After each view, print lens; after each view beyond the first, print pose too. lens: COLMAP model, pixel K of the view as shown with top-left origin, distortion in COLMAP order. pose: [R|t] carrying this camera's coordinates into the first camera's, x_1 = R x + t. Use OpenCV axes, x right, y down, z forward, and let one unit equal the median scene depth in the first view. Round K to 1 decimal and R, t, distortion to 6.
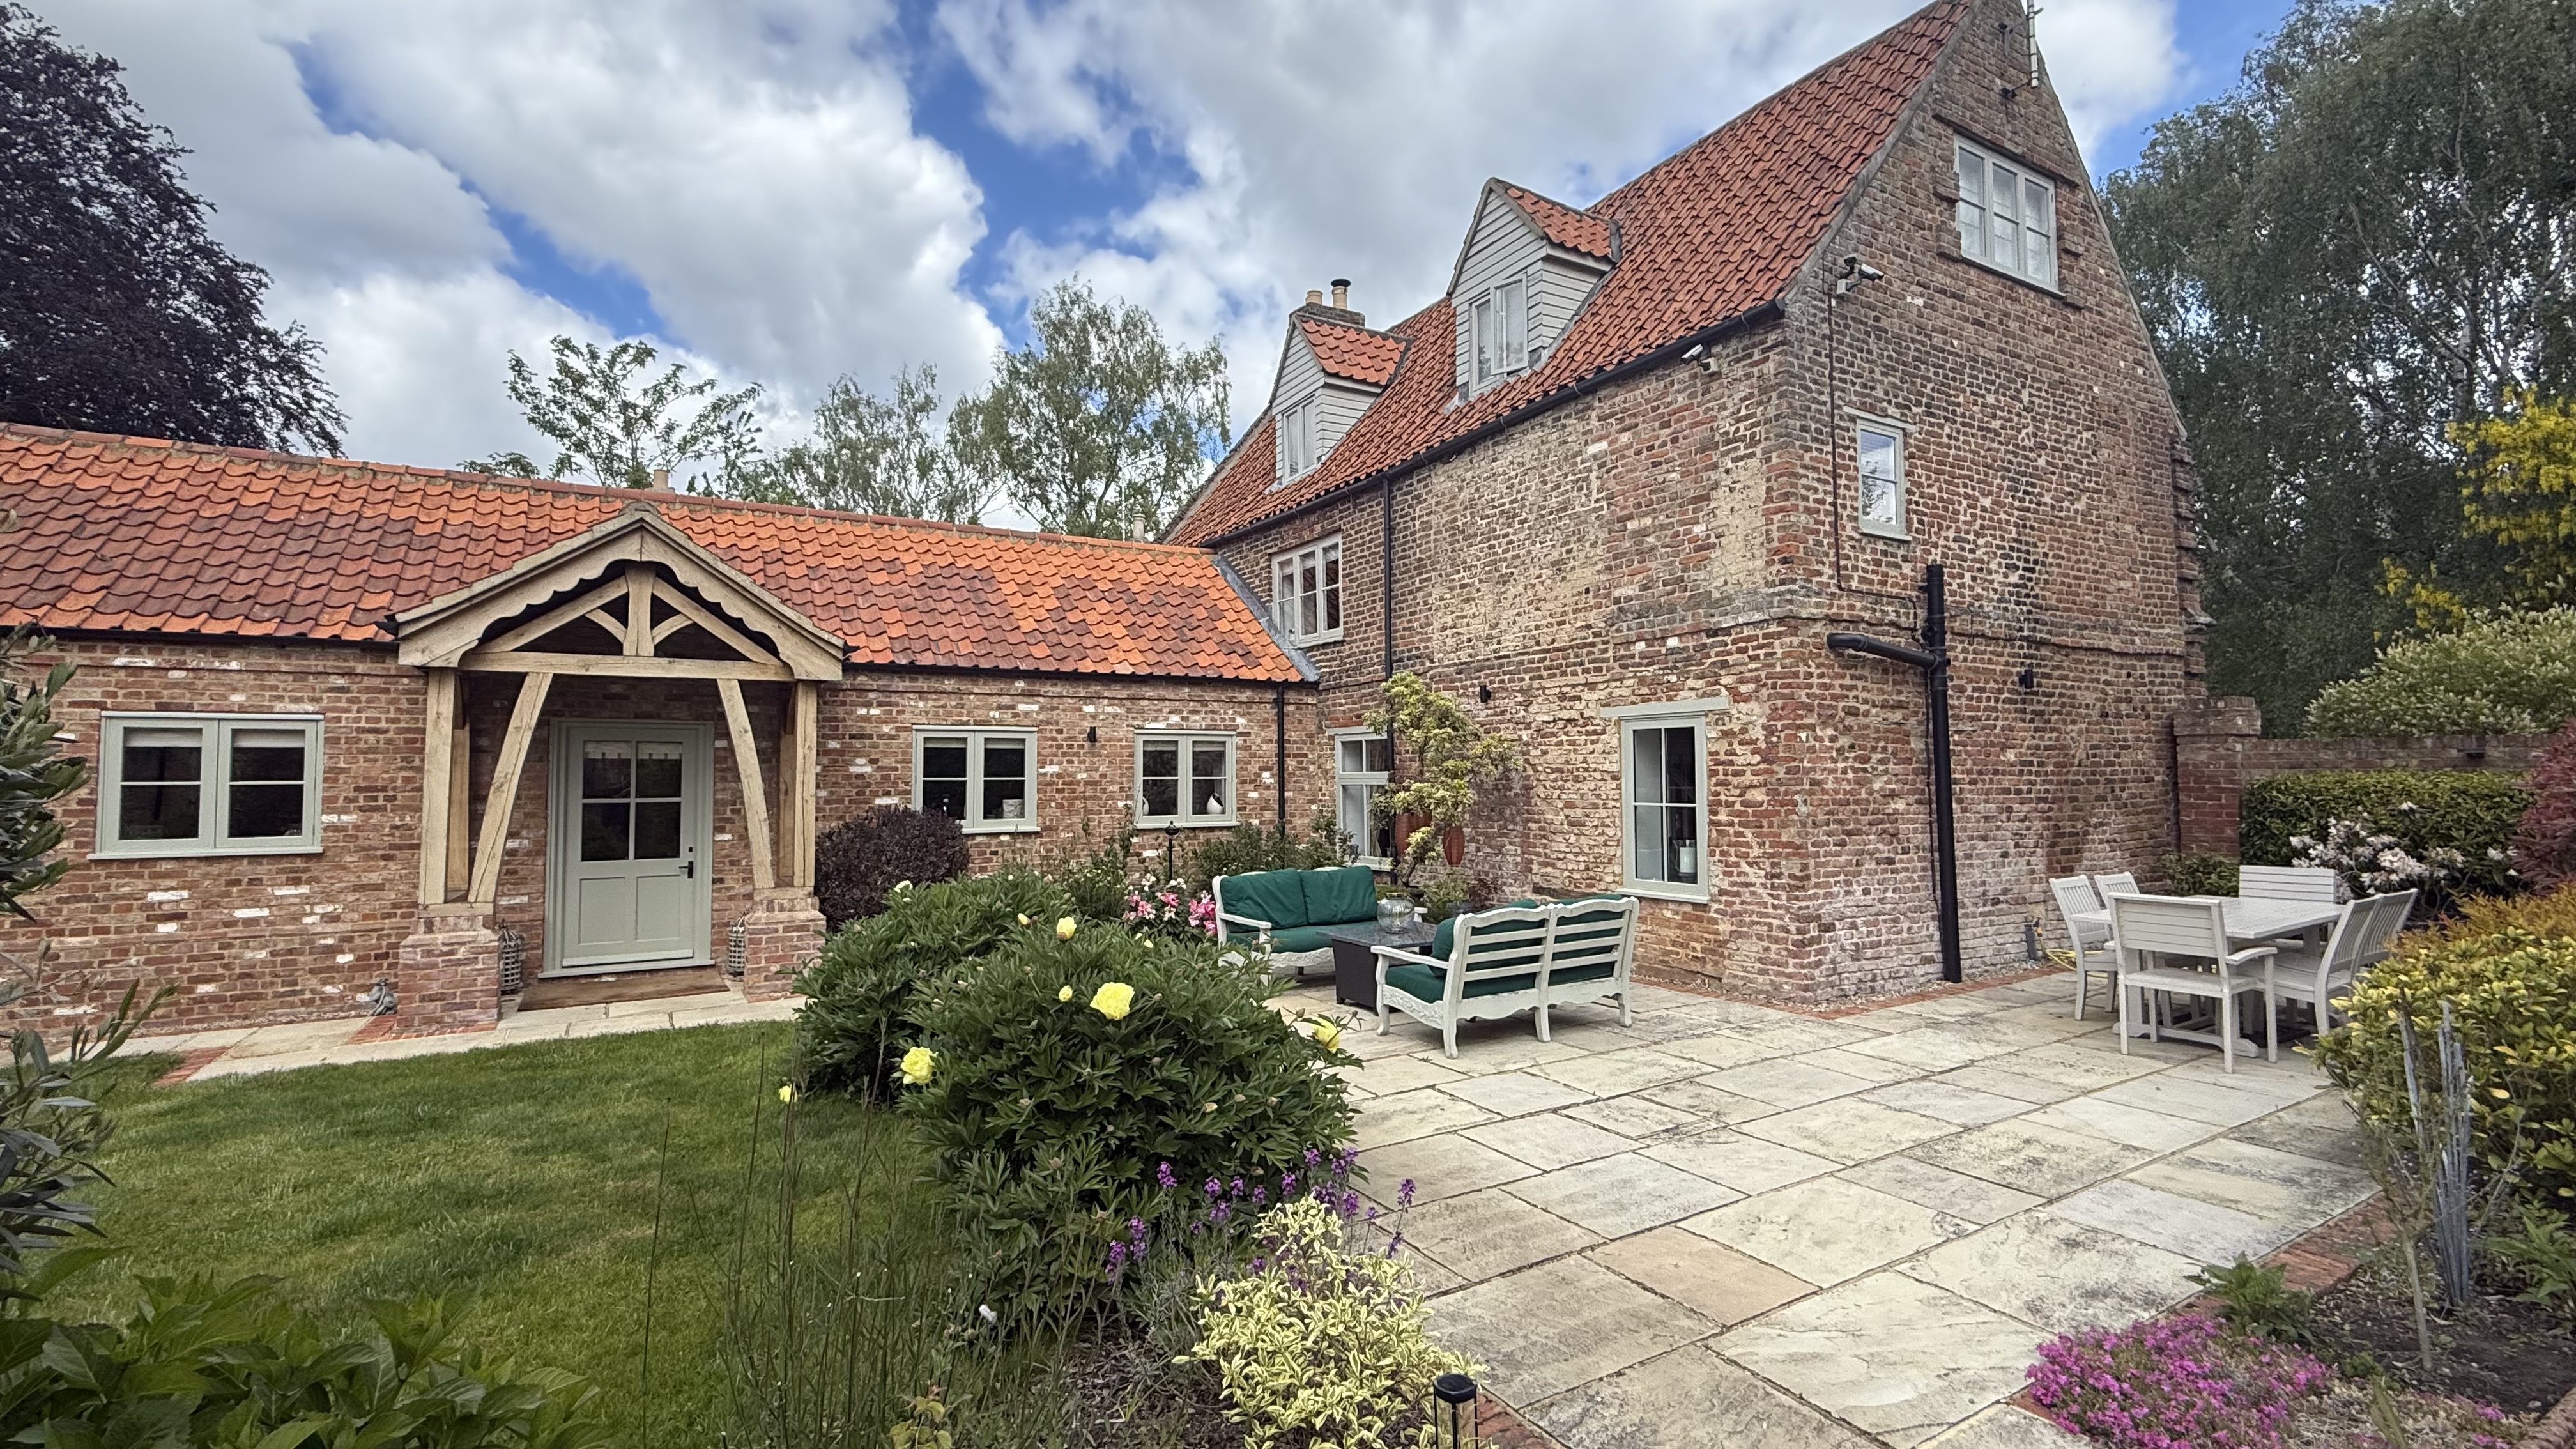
lens RADIAL K [[1130.6, 0, 1284.9], [0, 1130.6, 722.4], [0, 0, 1]] dist [0.001957, -0.000765]
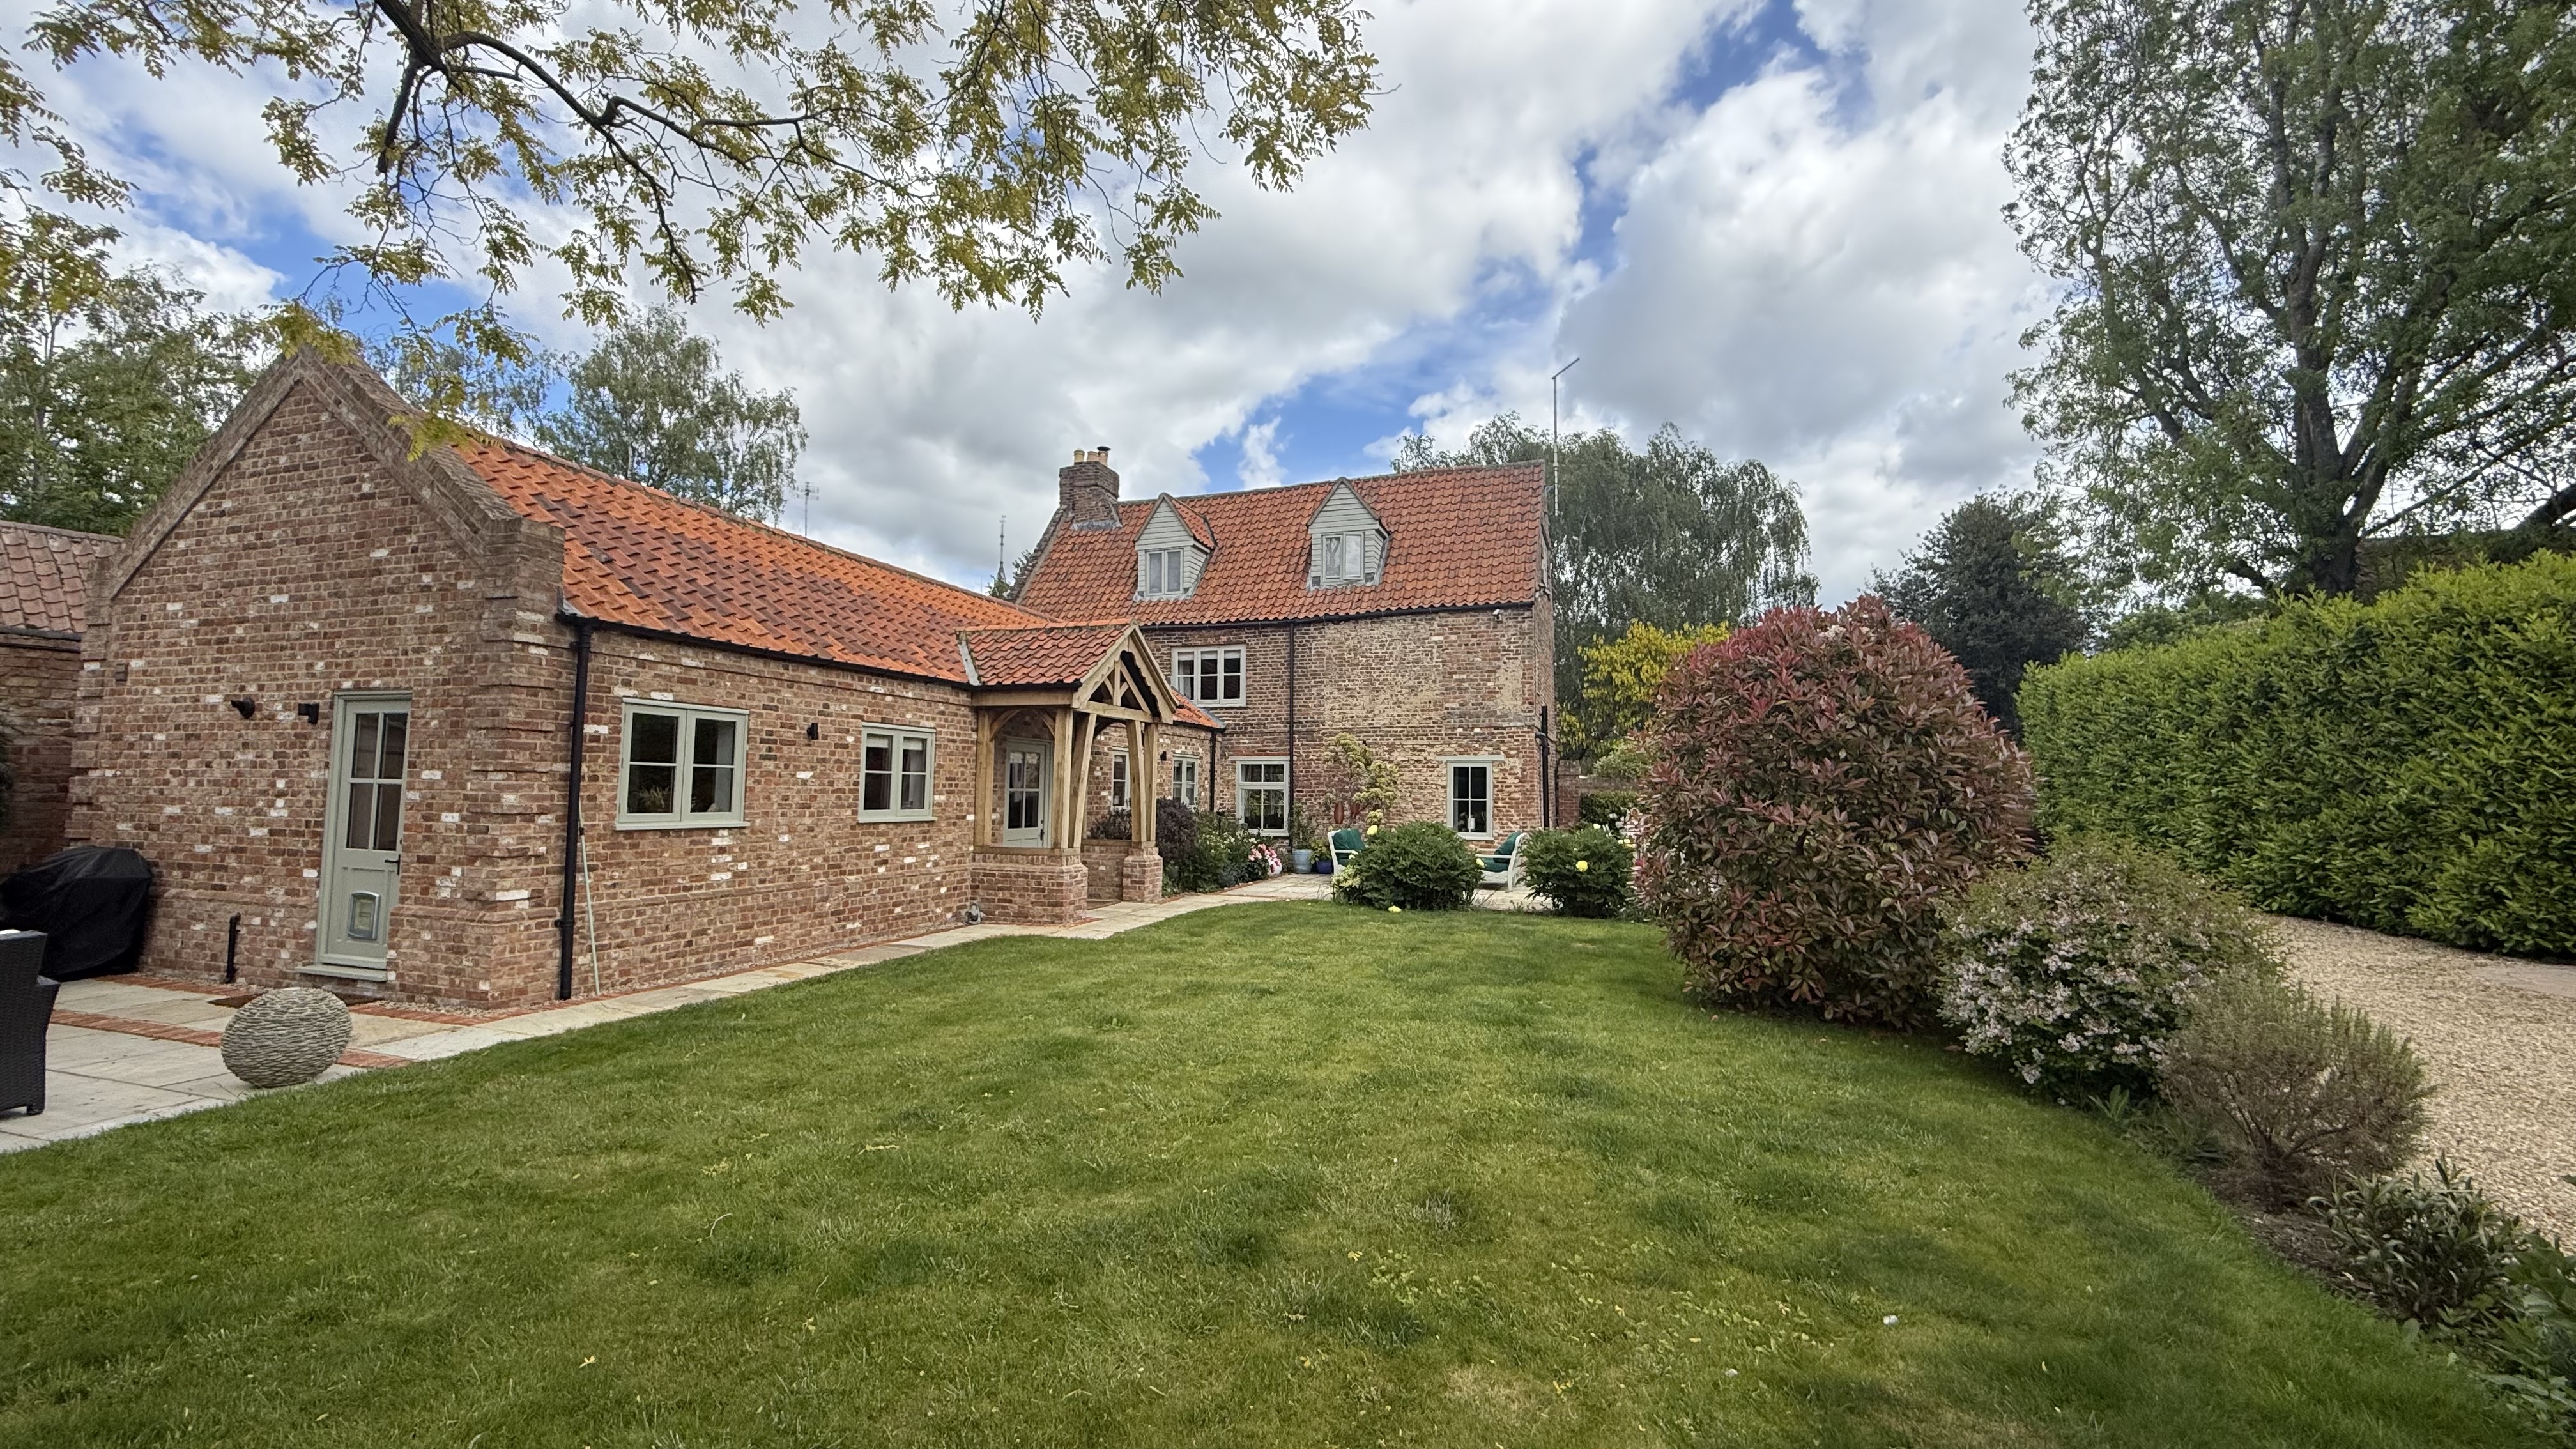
lens RADIAL K [[1021.2, 0, 1278.3], [0, 1021.2, 723.3], [0, 0, 1]] dist [0.003242, -0.001595]
pose [[0.747400, 0.060900, 0.661577, -1.334638], [-0.048529, 0.998134, -0.037056, 0.013096], [-0.662599, -0.004410, 0.748961, -0.307454]]
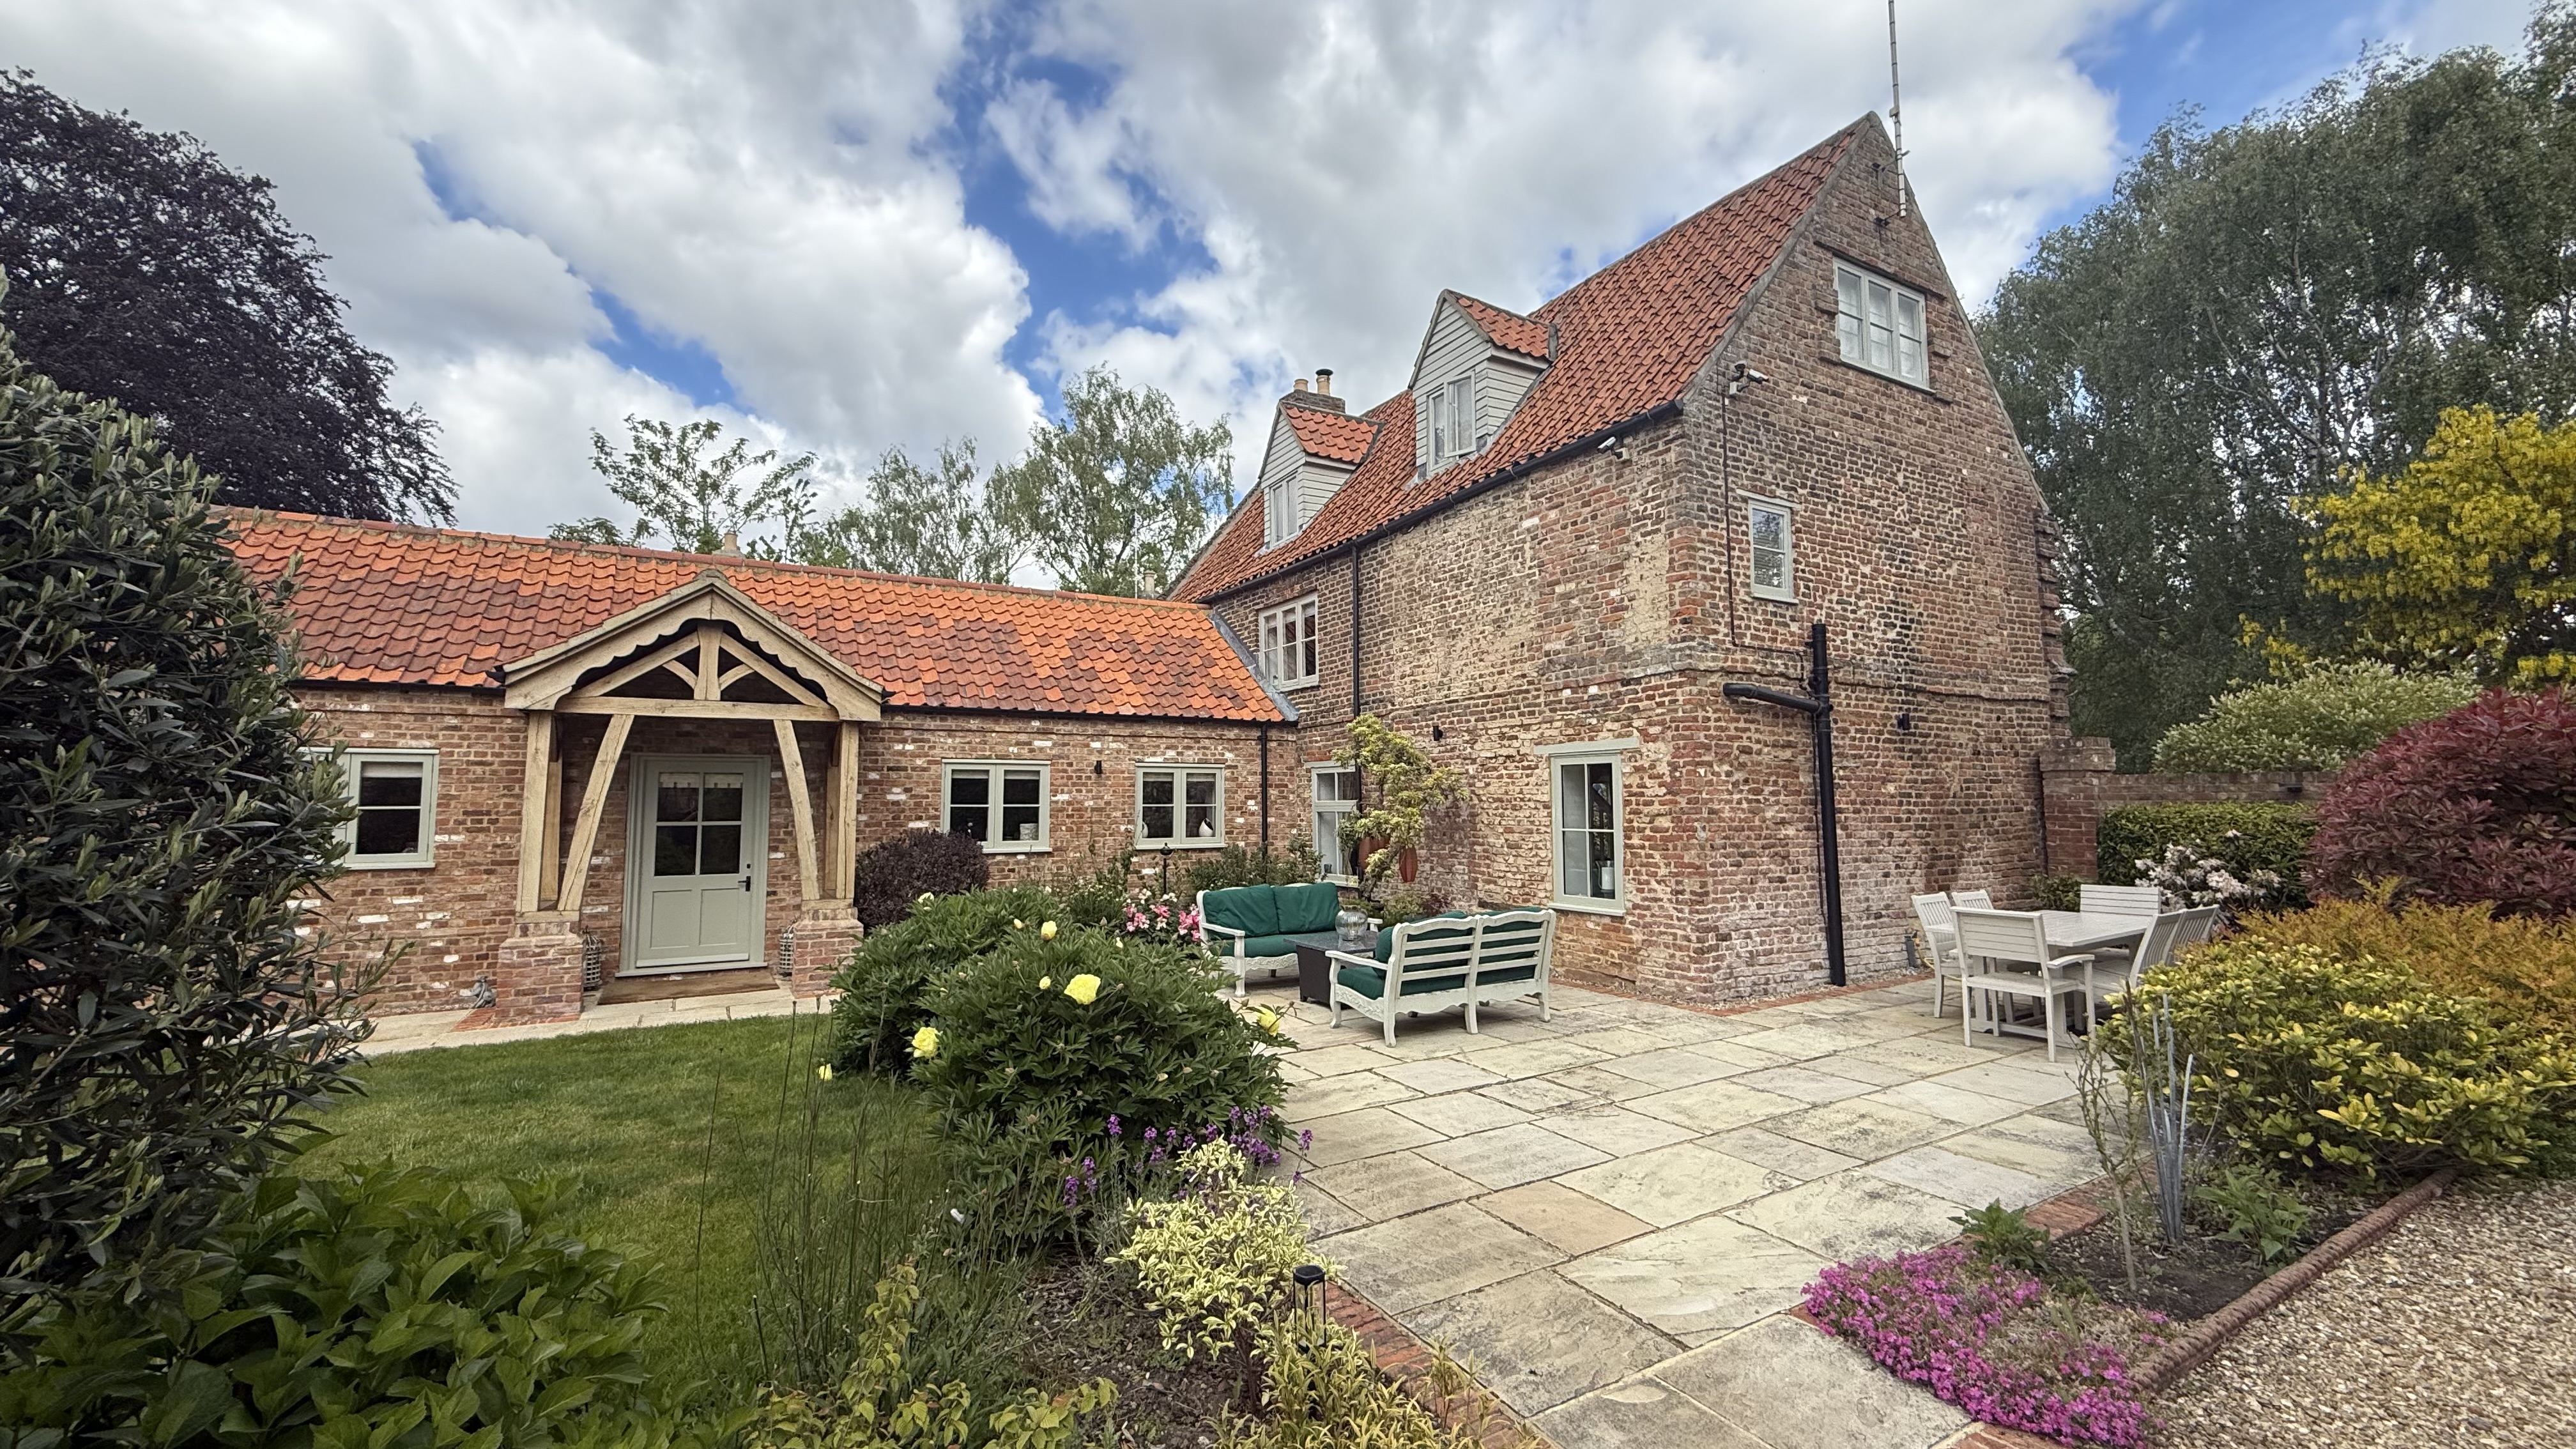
lens RADIAL K [[1021.2, 0, 1278.6], [0, 1021.2, 721.2], [0, 0, 1]] dist [0.003242, -0.001595]
pose [[0.999952, 0.002318, -0.009479, 0.029016], [-0.002623, 0.999477, -0.032243, -0.004108], [0.009400, 0.032266, 0.999435, -0.049241]]
